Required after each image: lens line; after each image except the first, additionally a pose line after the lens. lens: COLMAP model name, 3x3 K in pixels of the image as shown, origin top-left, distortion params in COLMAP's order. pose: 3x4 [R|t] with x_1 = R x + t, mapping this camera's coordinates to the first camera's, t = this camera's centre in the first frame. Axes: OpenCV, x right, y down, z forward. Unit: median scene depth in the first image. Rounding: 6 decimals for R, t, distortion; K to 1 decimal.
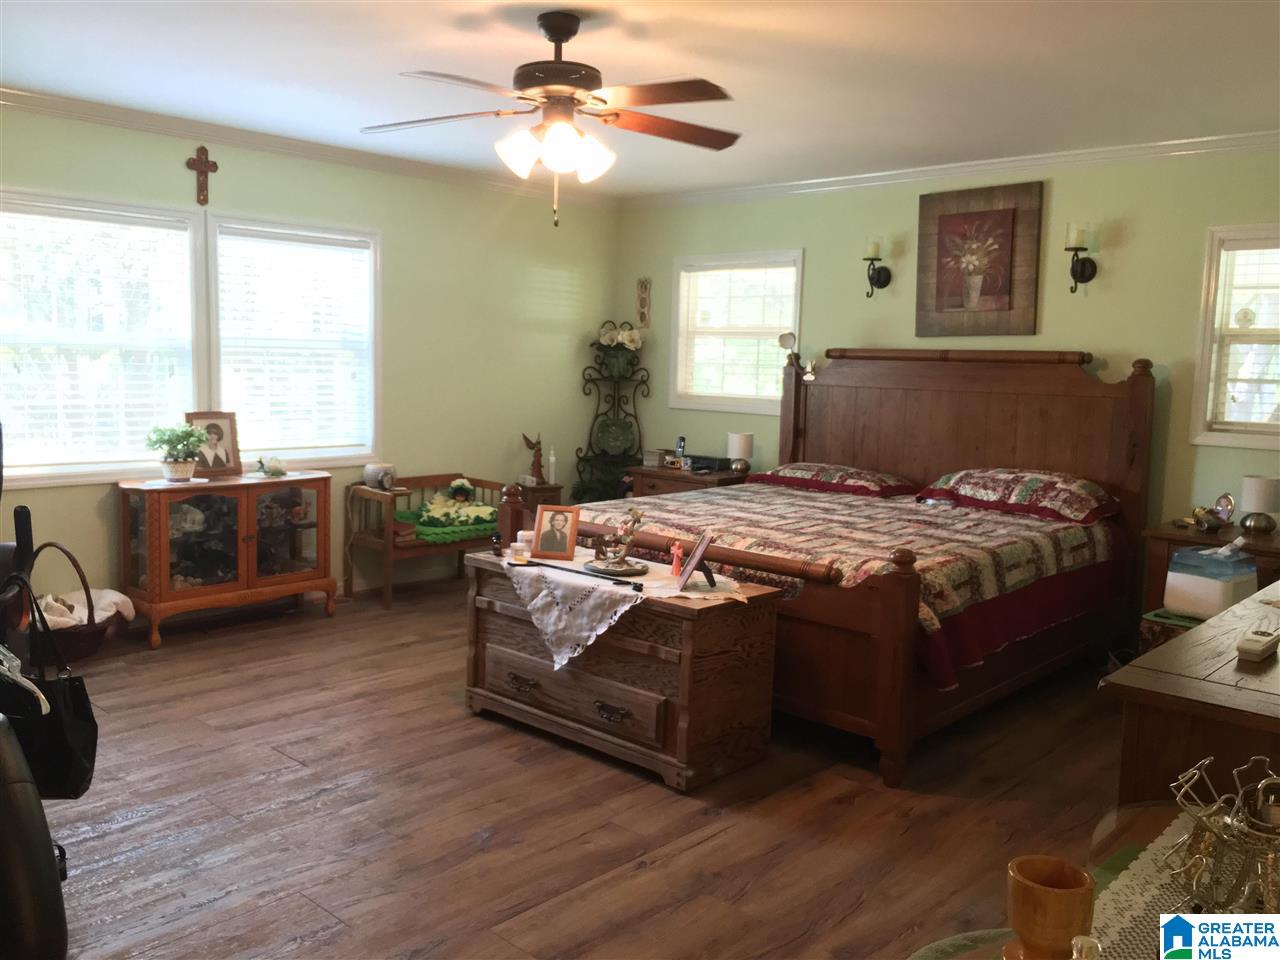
lens RADIAL K [[1097.0, 0, 629.5], [0, 1097.0, 479.3], [0, 0, 1]] dist [0.057654, -0.015187]
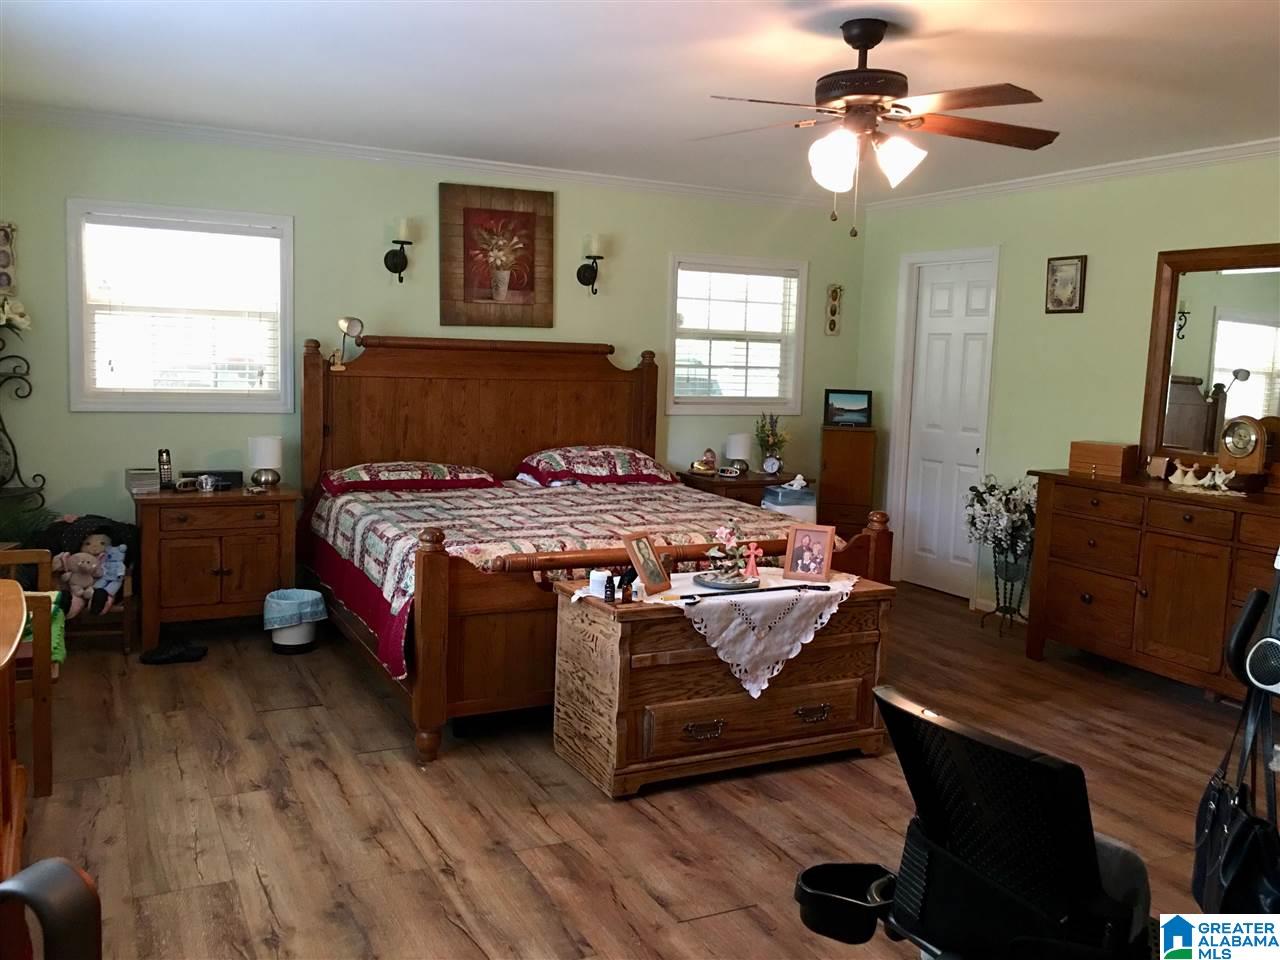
lens RADIAL K [[1097.0, 0, 630.7], [0, 1097.0, 479.5], [0, 0, 1]] dist [0.057654, -0.015187]
pose [[0.347164, -0.122985, 0.929705, -0.669389], [0.086242, 0.991350, 0.098936, -0.080215], [-0.933831, 0.045833, 0.354767, 0.527766]]
